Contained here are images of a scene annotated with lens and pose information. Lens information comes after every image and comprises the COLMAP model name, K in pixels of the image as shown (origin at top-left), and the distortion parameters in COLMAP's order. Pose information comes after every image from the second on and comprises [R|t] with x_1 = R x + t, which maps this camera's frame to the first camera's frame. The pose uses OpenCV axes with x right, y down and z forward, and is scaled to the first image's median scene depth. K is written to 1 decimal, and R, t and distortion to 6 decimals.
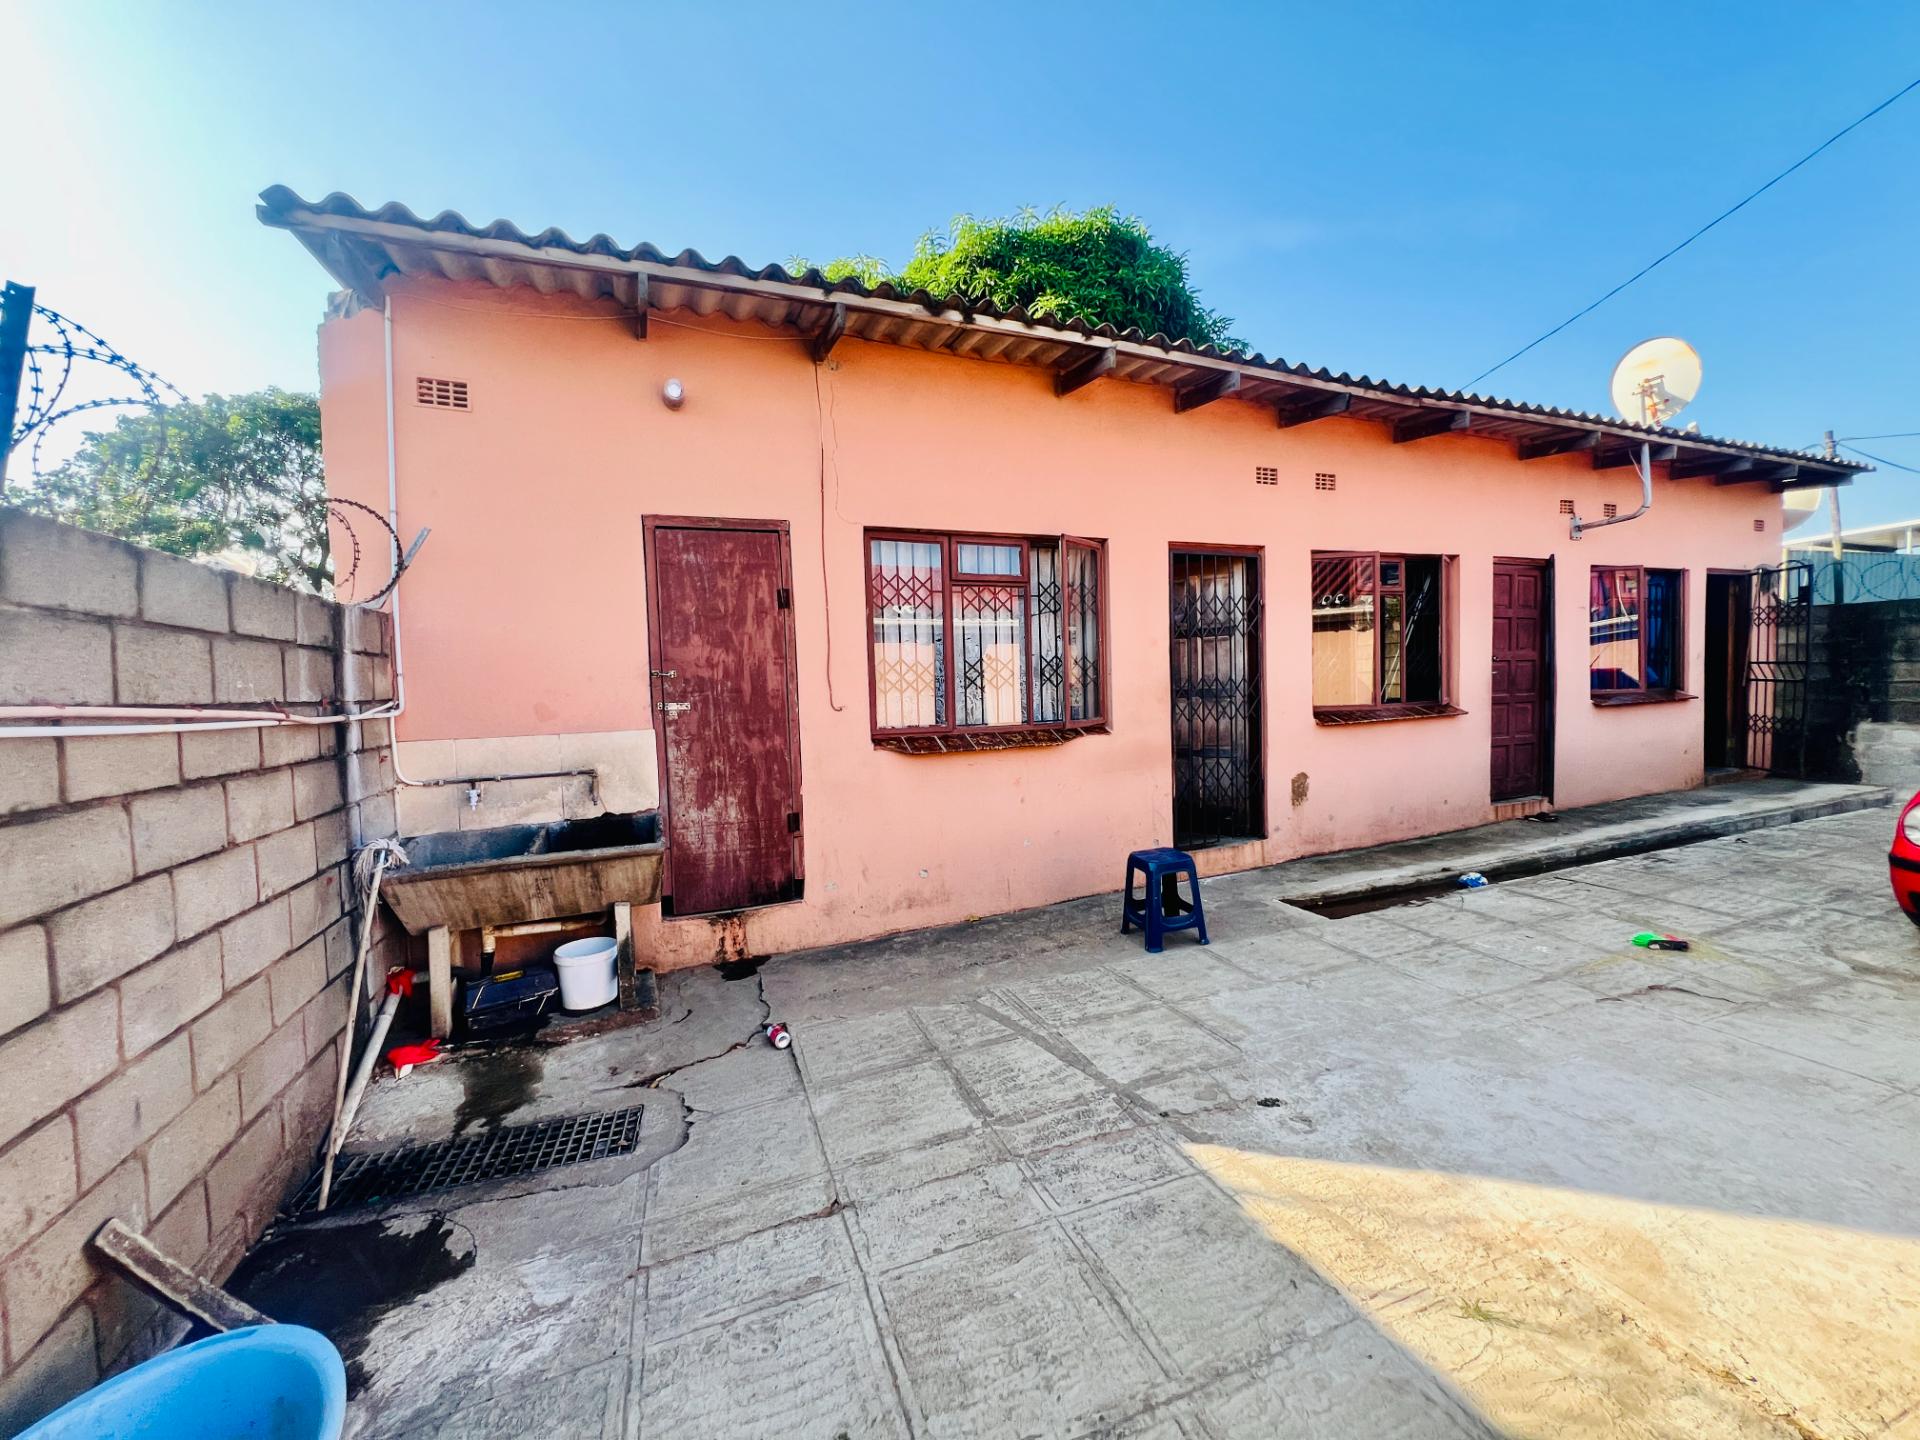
lens RADIAL K [[760.4, 0, 952.8], [0, 760.4, 718.6], [0, 0, 1]] dist [-0.002804, 0.001031]
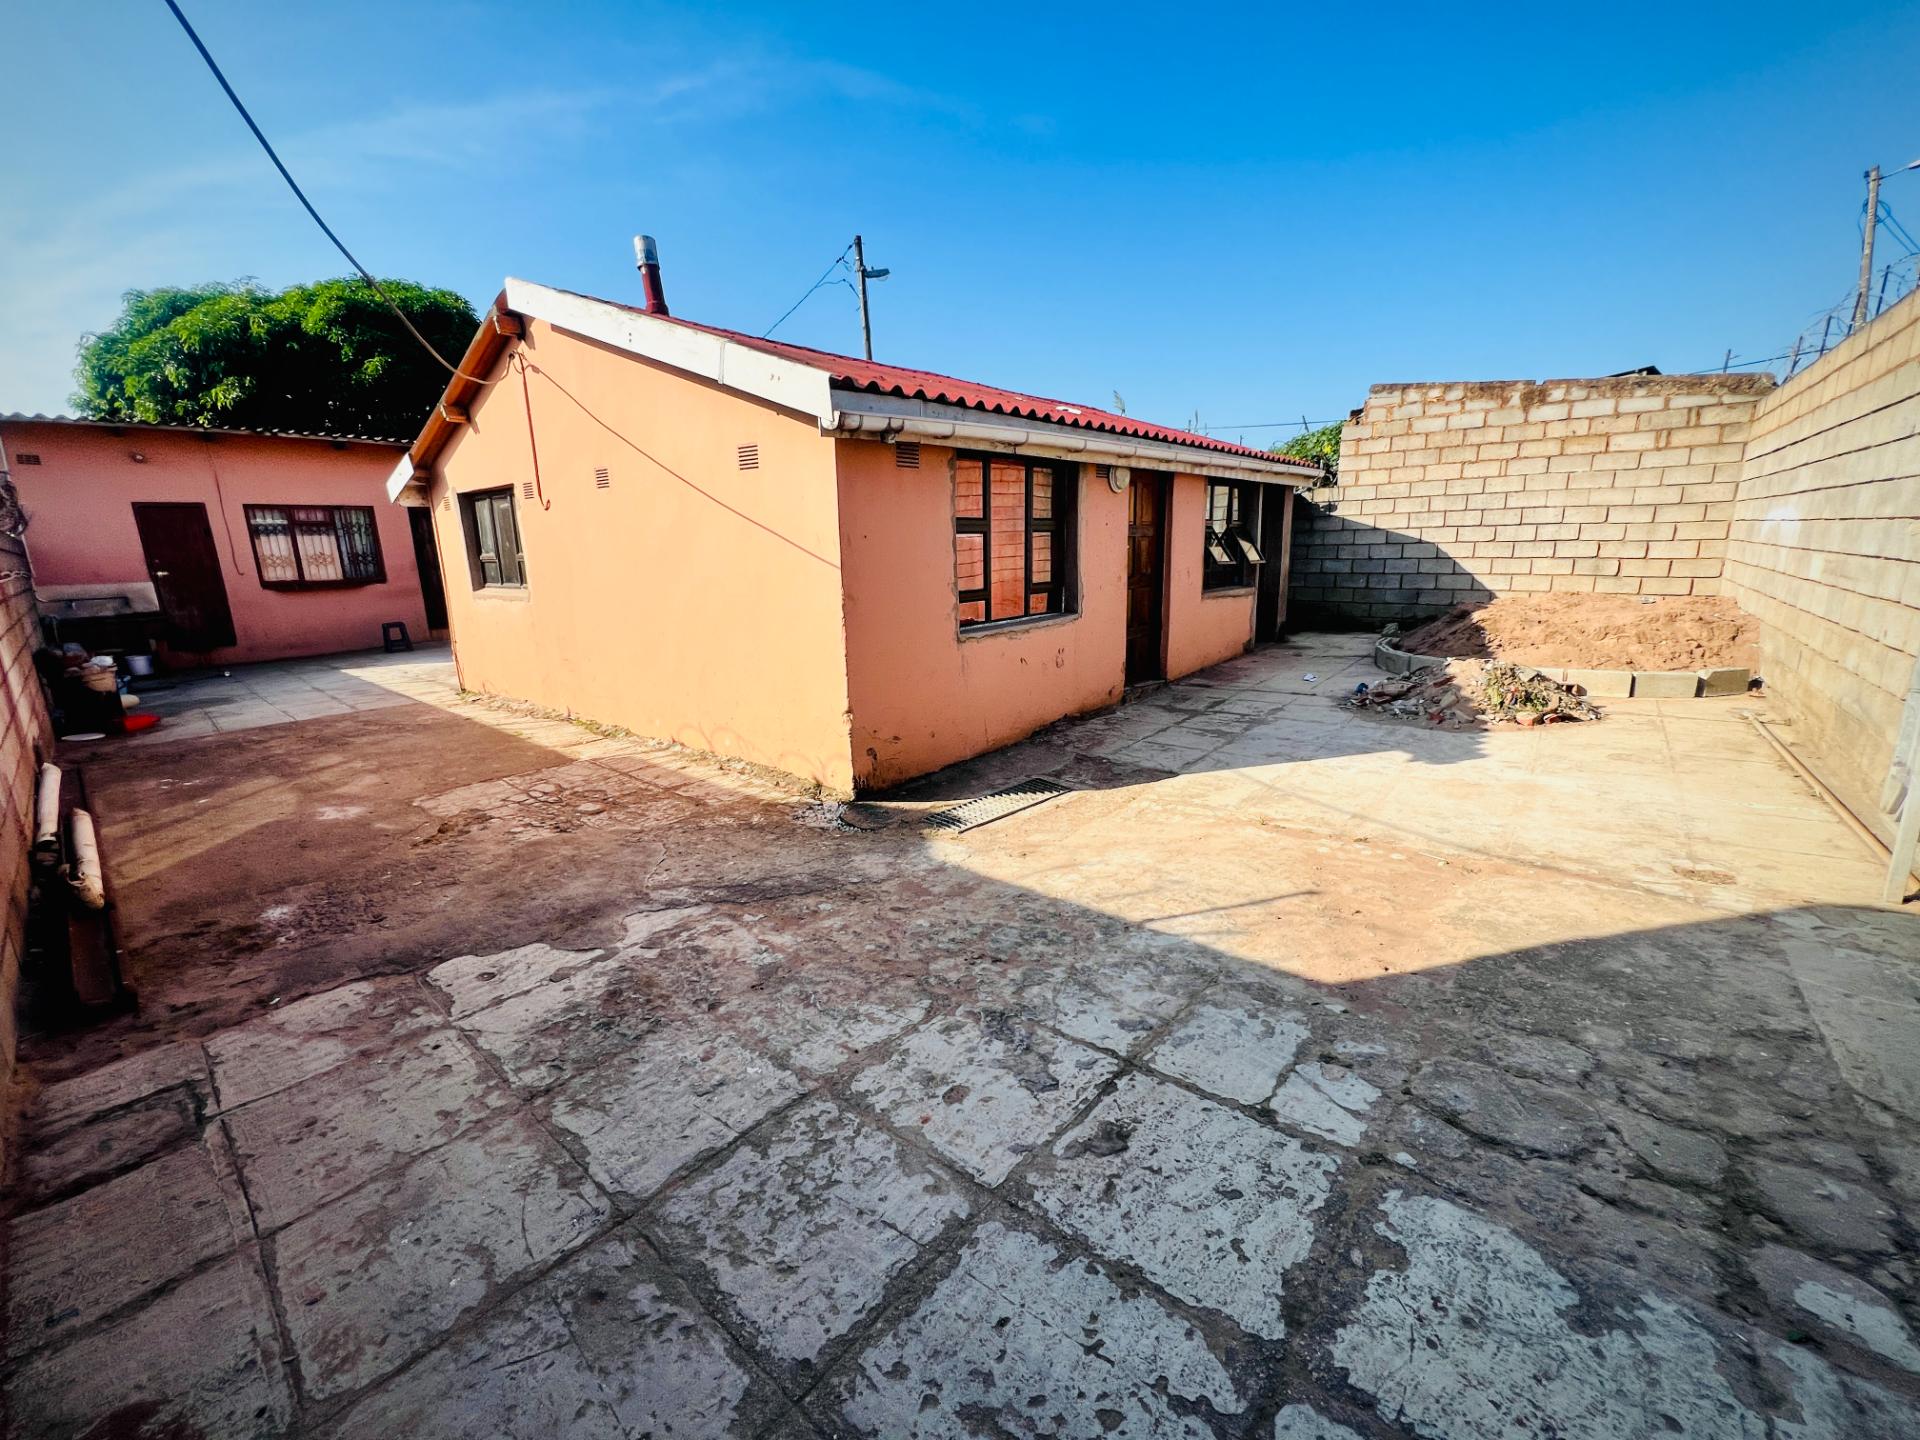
lens RADIAL K [[760.4, 0, 957.0], [0, 760.4, 717.2], [0, 0, 1]] dist [-0.002804, 0.001031]
pose [[0.880562, -0.102241, 0.462771, 0.773606], [0.031857, 0.987014, 0.157444, 0.143763], [-0.472859, -0.123896, 0.872384, -2.577876]]
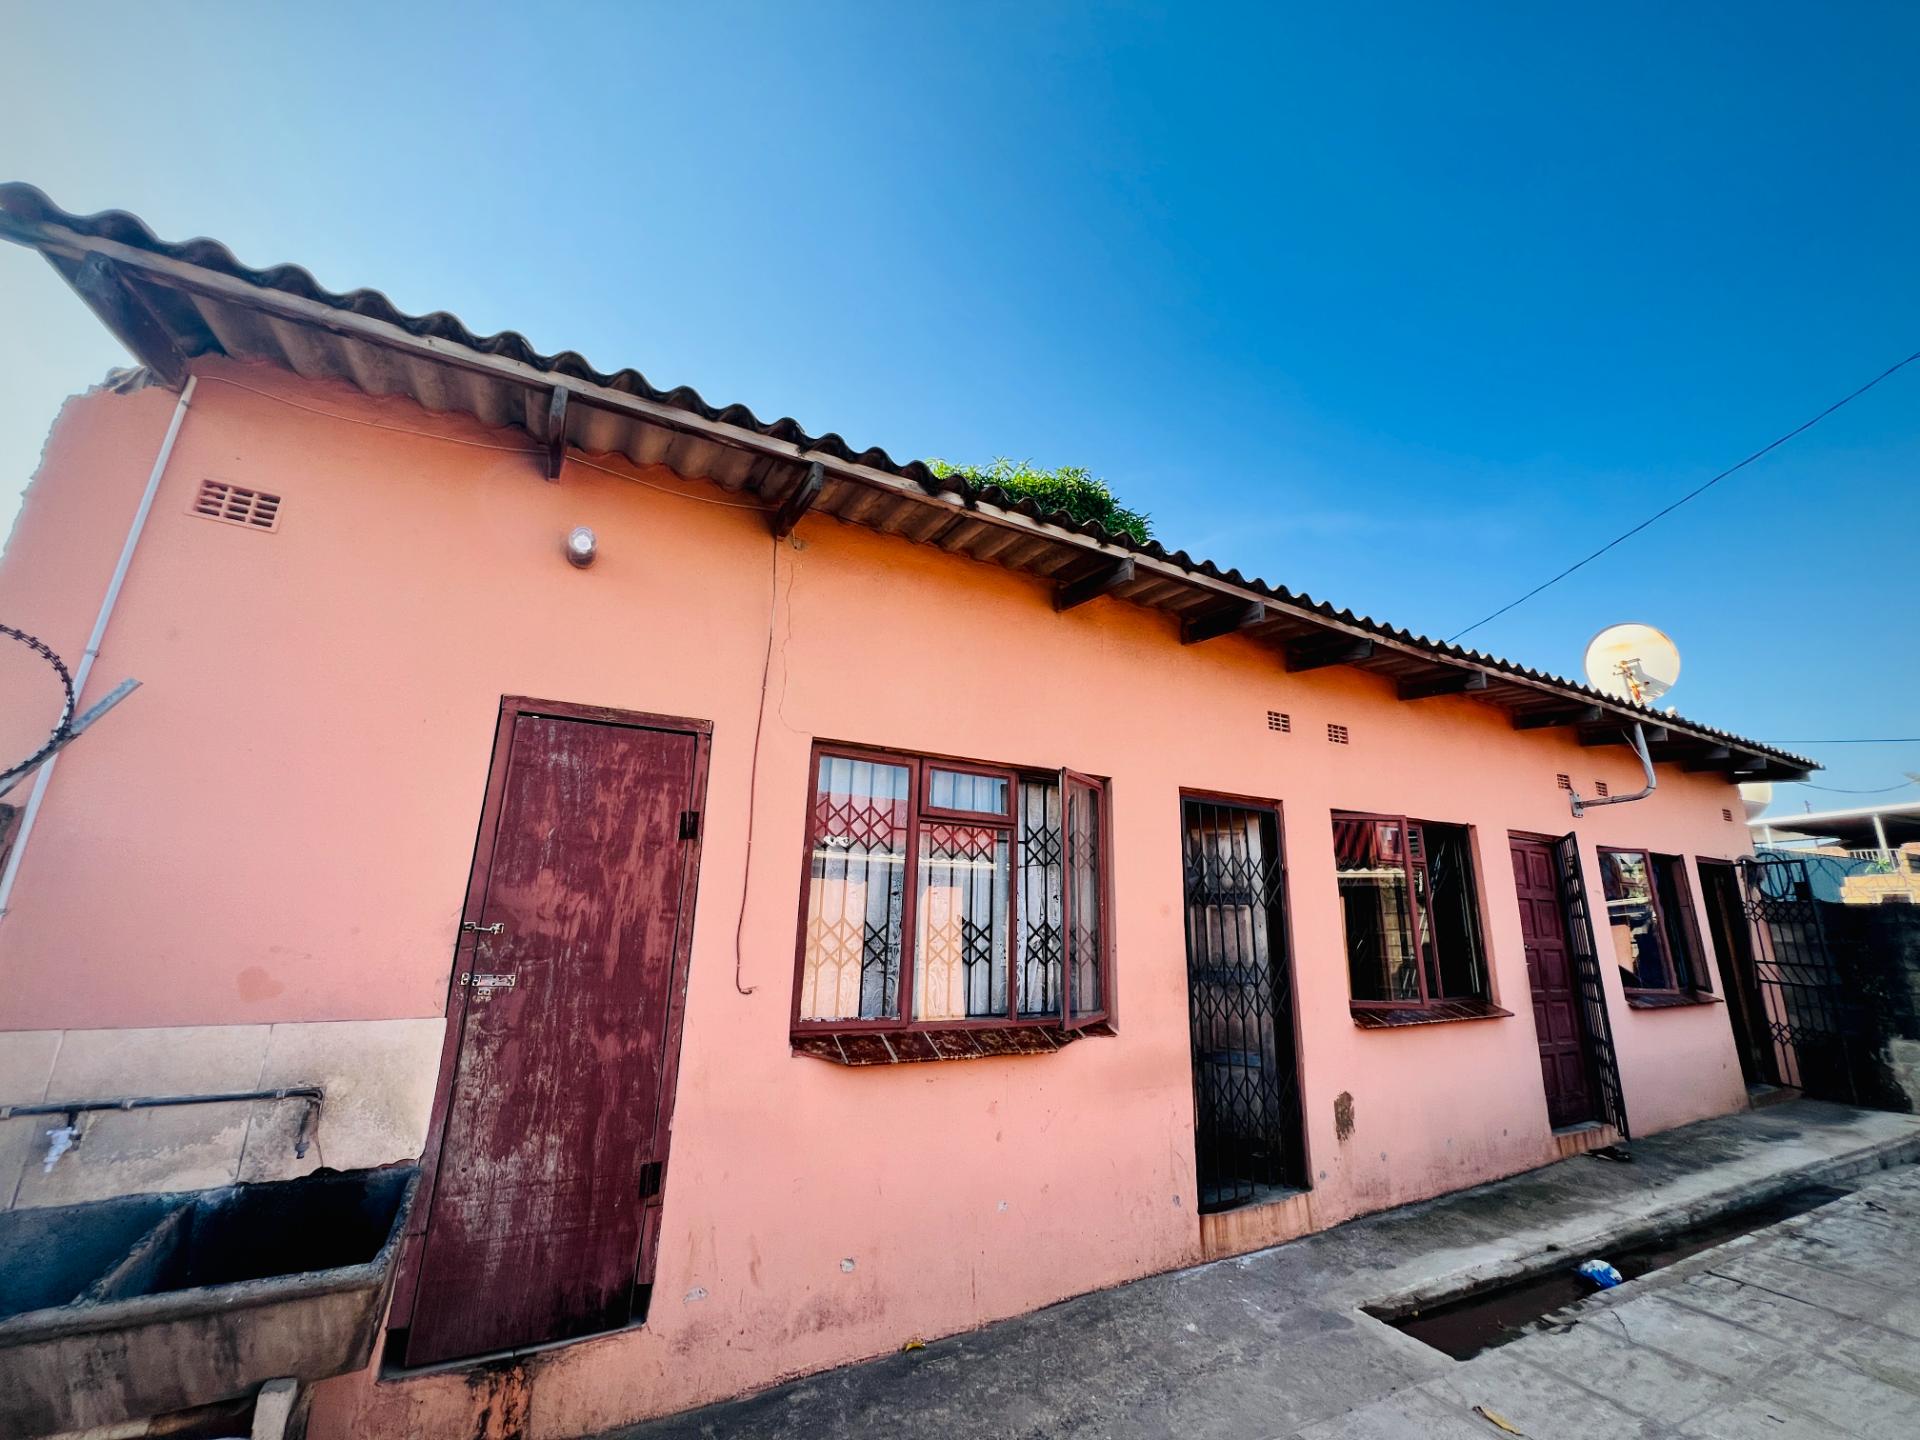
lens RADIAL K [[760.4, 0, 955.3], [0, 760.4, 714.4], [0, 0, 1]] dist [-0.002804, 0.001031]
pose [[0.992425, 0.082091, 0.091399, -0.046520], [-0.050391, 0.950516, -0.306561, -0.048161], [-0.112042, 0.299633, 0.947453, 0.252464]]
